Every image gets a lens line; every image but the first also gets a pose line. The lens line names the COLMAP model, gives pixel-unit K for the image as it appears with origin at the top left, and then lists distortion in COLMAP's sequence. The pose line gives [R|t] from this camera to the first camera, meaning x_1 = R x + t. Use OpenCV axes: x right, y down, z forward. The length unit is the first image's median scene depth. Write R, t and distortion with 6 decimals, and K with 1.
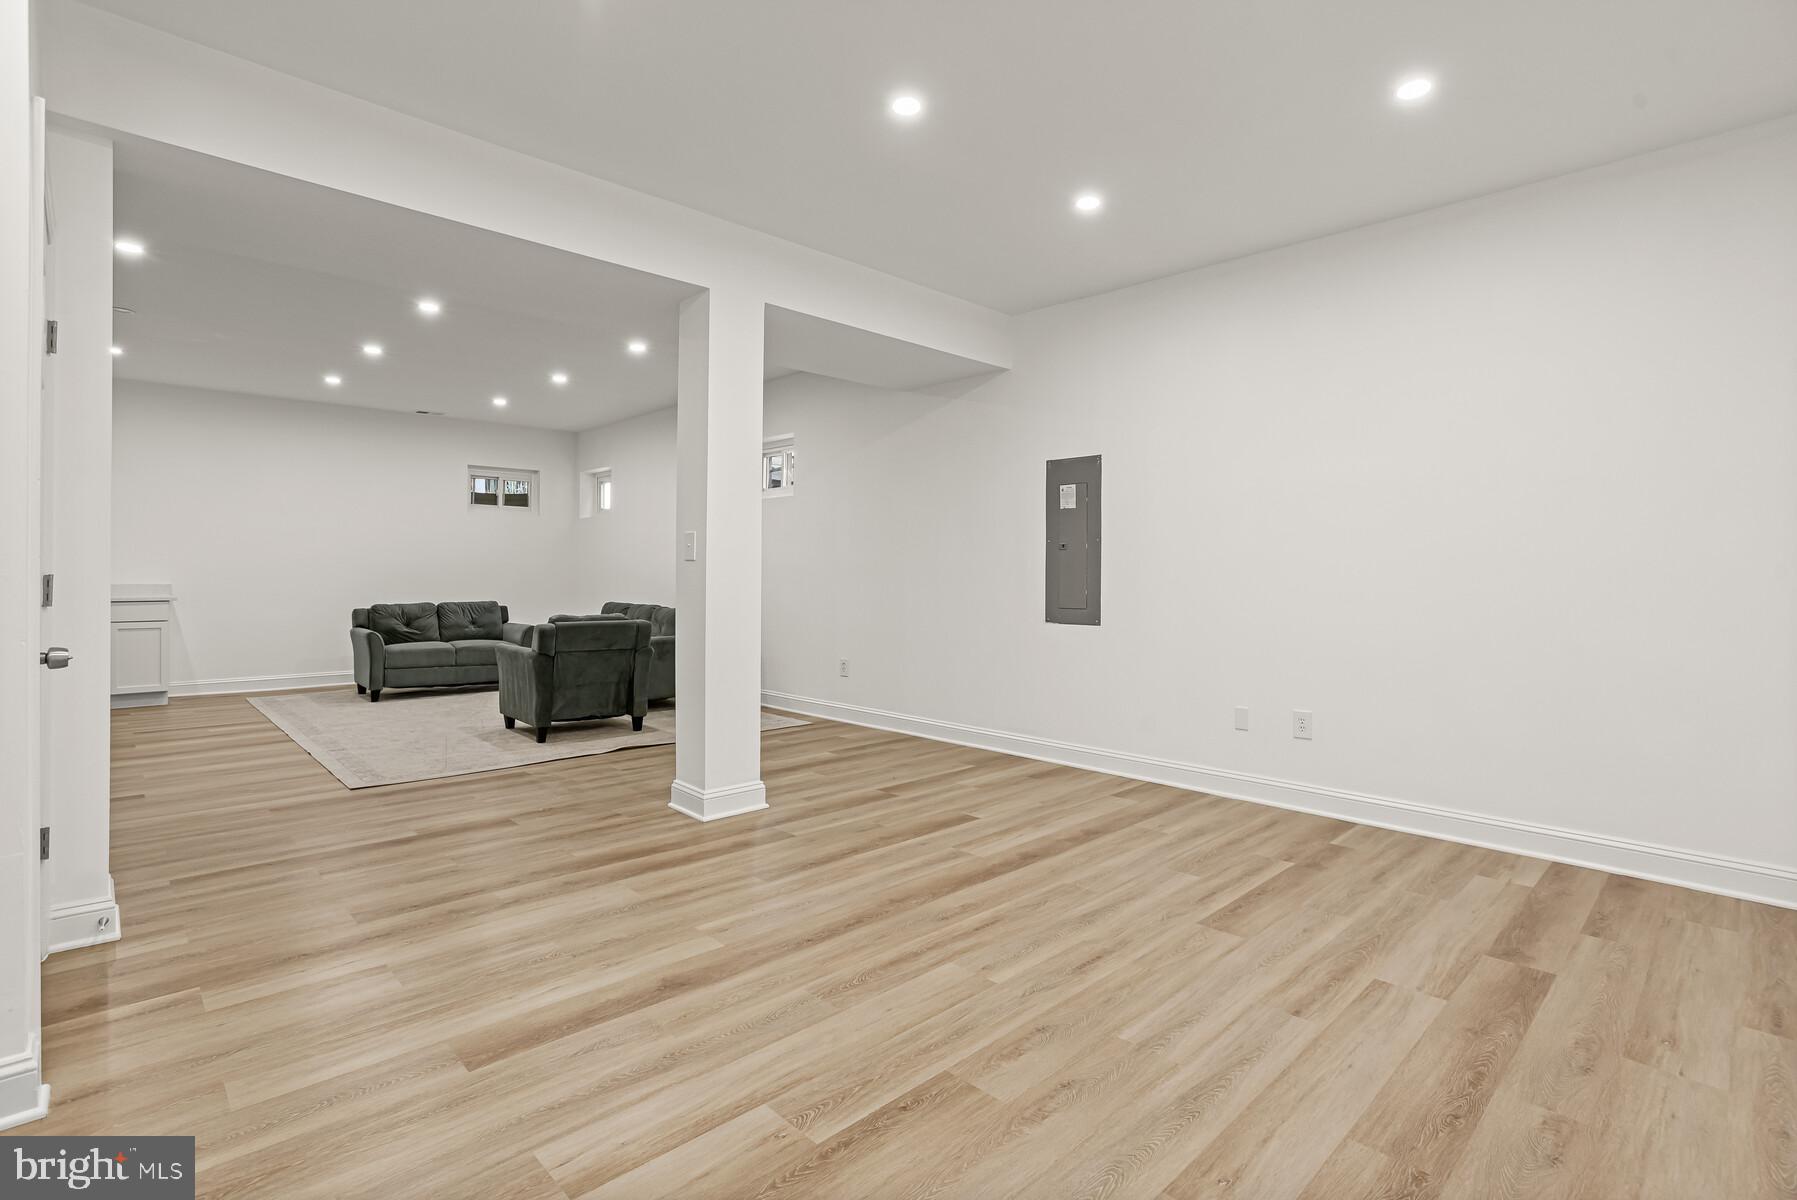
lens RADIAL K [[849.4, 0, 911.5], [0, 849.4, 587.9], [0, 0, 1]] dist [-0.031098, 0.026657]
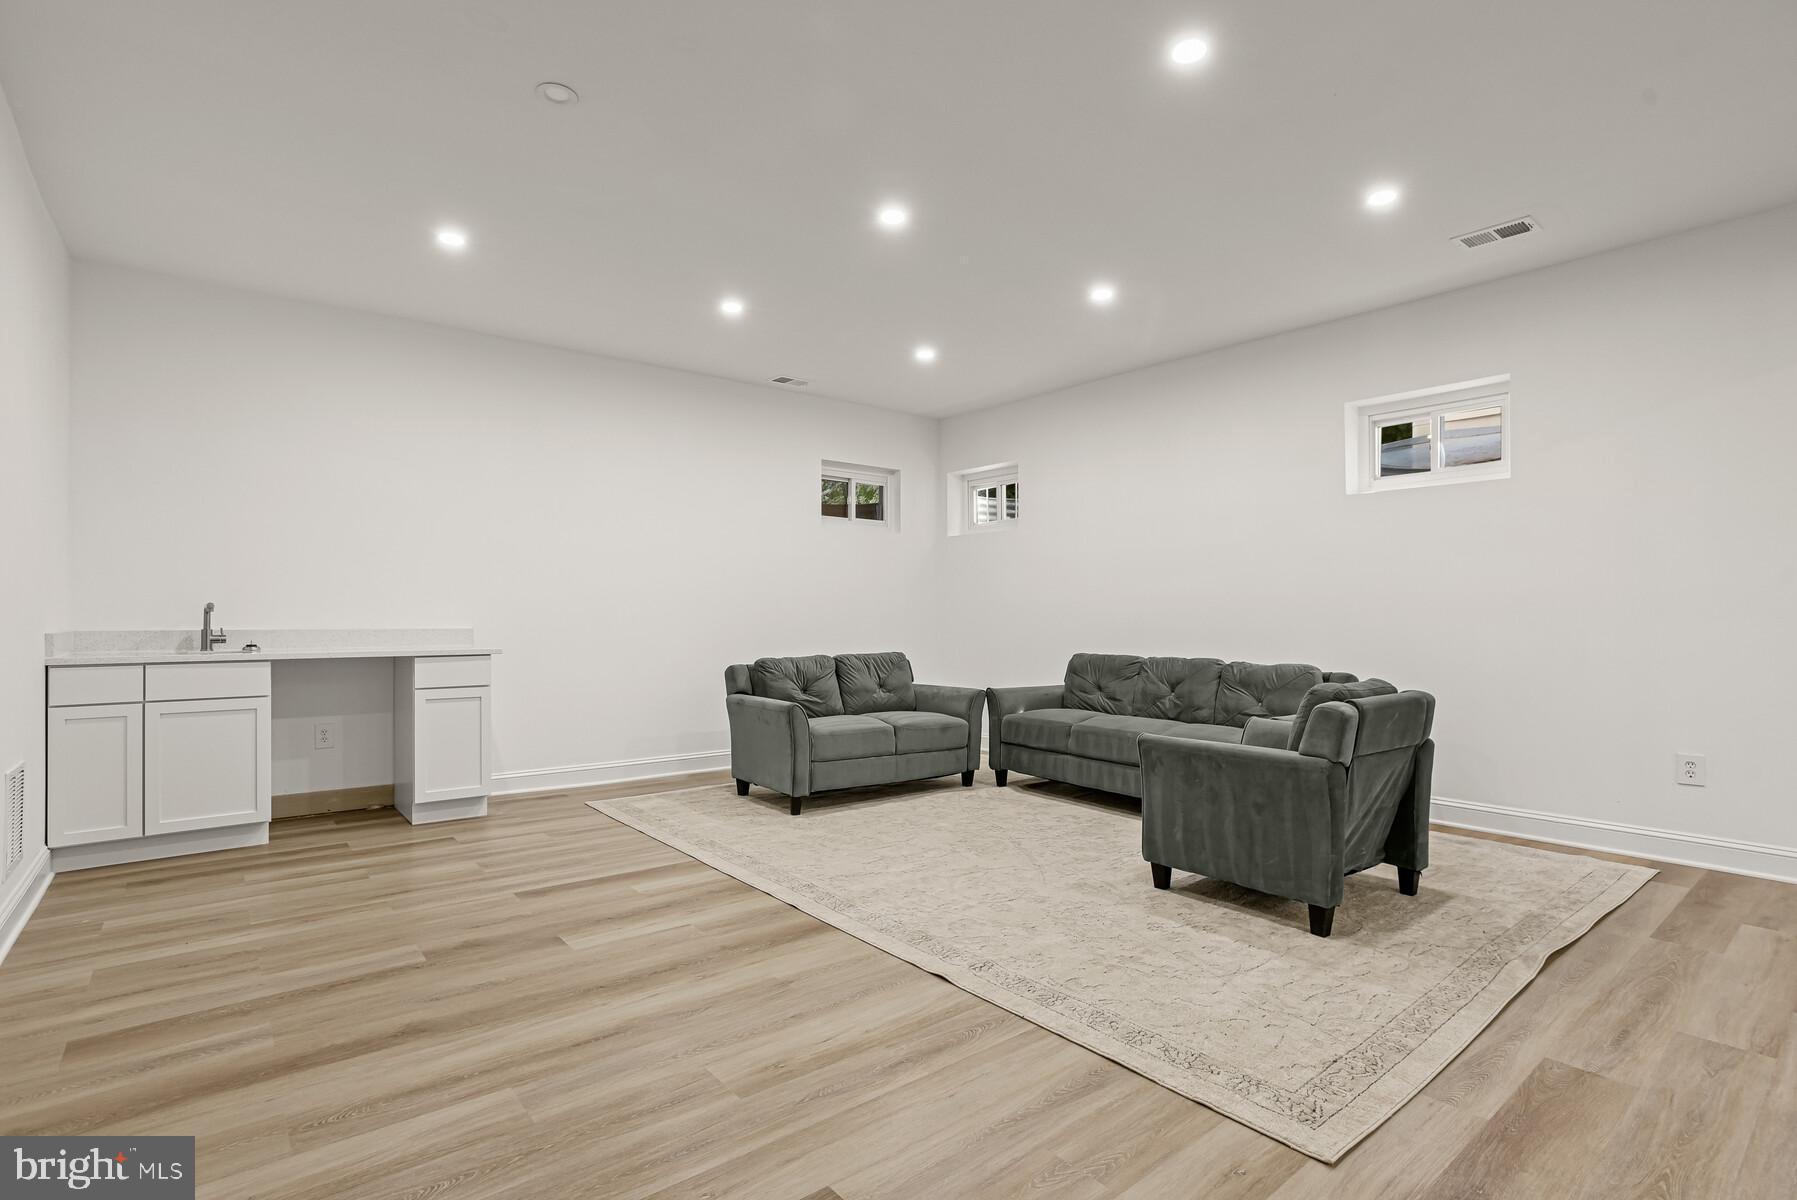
lens RADIAL K [[868.7, 0, 898.5], [0, 868.7, 600.0], [0, 0, 1]] dist [-0.041435, 0.000049]
pose [[0.994399, -0.014849, -0.104643, -0.605661], [0.010427, 0.999034, -0.042681, 0.005510], [0.105176, 0.041351, 0.993594, 0.451058]]
